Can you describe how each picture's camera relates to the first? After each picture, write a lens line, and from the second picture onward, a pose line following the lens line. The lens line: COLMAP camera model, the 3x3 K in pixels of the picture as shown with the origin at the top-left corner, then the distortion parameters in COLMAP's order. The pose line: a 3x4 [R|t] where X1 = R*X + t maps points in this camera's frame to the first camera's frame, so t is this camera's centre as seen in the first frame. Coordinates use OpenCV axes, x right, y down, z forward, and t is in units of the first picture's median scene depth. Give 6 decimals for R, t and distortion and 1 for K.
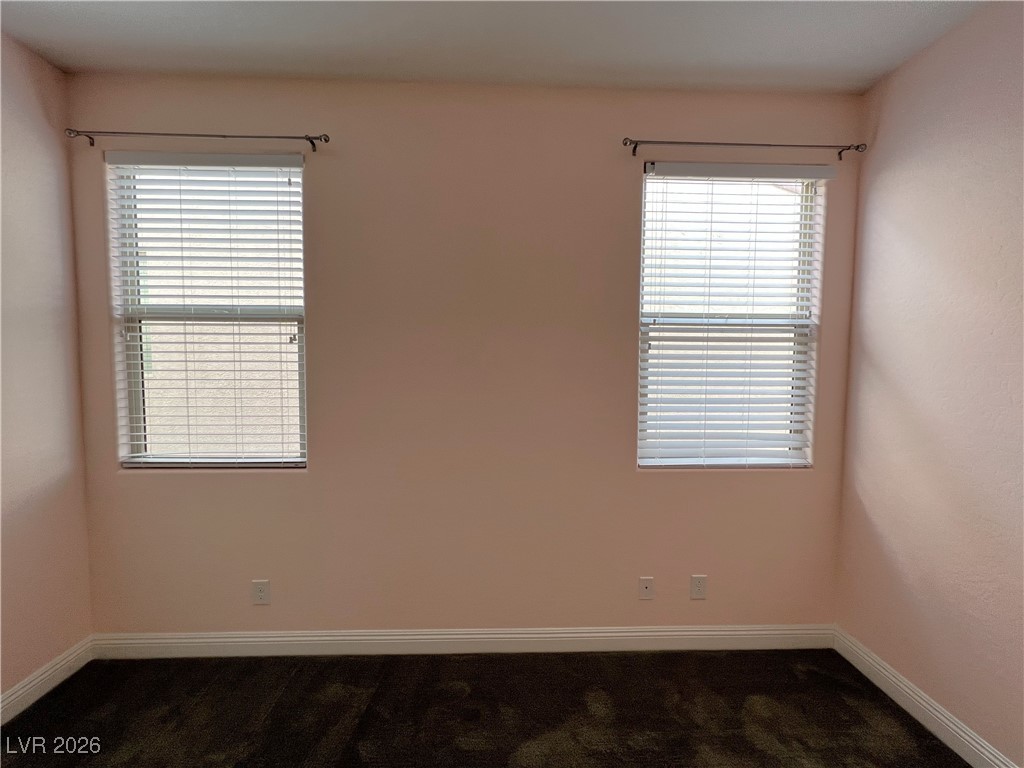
lens RADIAL K [[412.7, 0, 511.9], [0, 412.7, 389.3], [0, 0, 1]] dist [0.000442, 0.000316]
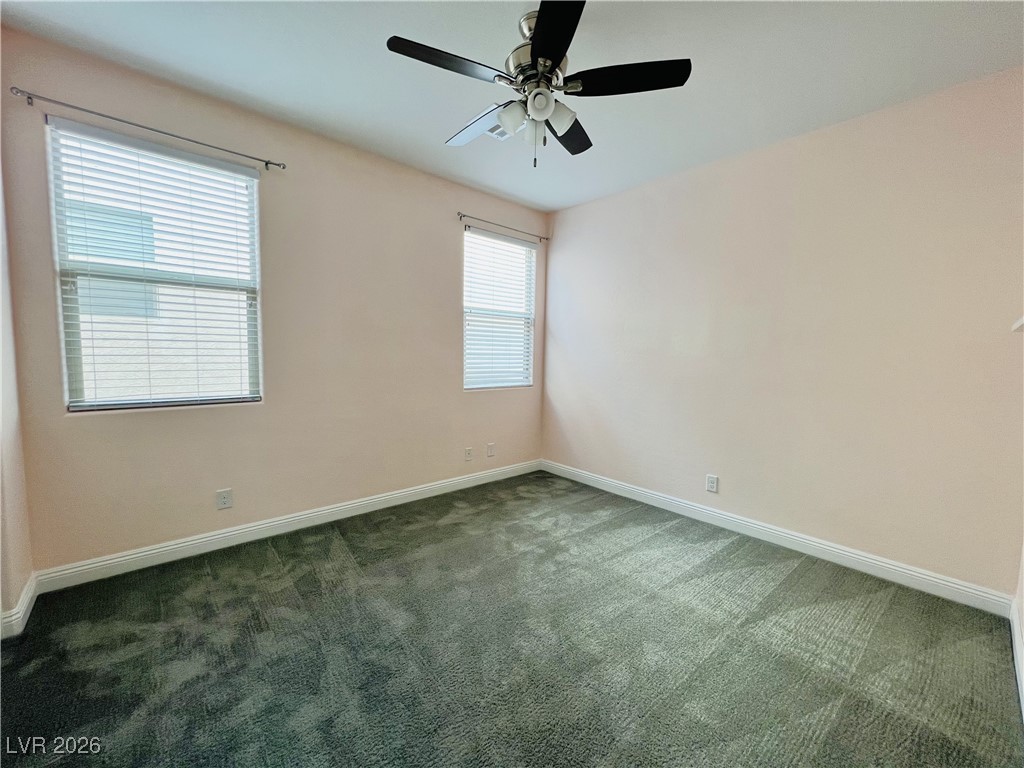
lens RADIAL K [[412.7, 0, 514.5], [0, 412.7, 383.4], [0, 0, 1]] dist [0.000442, 0.000316]
pose [[0.763804, -0.039792, 0.644220, -0.732351], [0.018122, 0.999026, 0.040222, 0.092724], [-0.645194, -0.019047, 0.763782, -0.578658]]
